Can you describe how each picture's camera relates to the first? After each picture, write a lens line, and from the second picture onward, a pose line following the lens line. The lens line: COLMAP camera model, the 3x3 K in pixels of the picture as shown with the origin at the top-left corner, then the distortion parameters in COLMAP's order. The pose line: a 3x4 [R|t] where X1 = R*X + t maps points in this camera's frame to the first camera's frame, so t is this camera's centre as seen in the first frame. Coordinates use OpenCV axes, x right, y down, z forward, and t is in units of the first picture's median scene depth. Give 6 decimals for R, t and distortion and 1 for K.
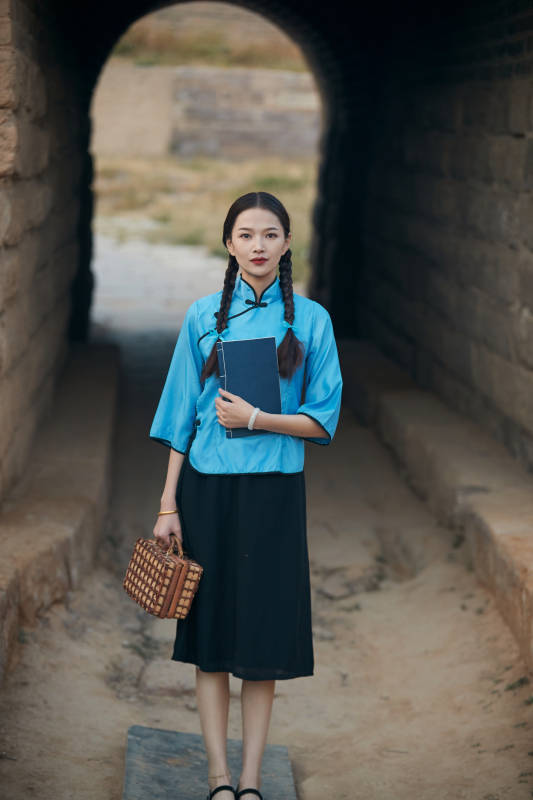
lens RADIAL K [[2996.3, 0, 266.5], [0, 2996.3, 400.0], [0, 0, 1]] dist [0.048085, 3.397978]
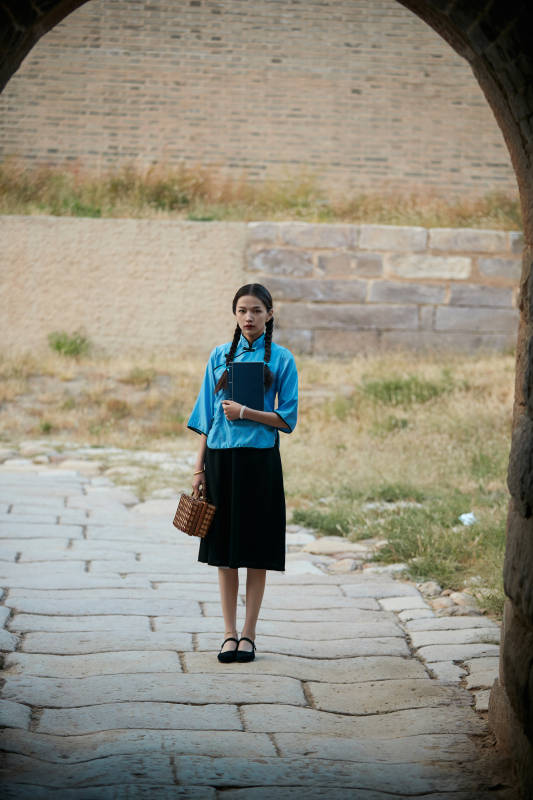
lens RADIAL K [[2836.5, 0, 266.5], [0, 2836.5, 400.0], [0, 0, 1]] dist [0.052767, 3.277938]
pose [[0.999452, -0.014901, -0.029561, -0.007865], [0.012780, 0.997418, -0.070673, -0.025951], [0.030538, 0.070256, 0.997061, 0.369237]]
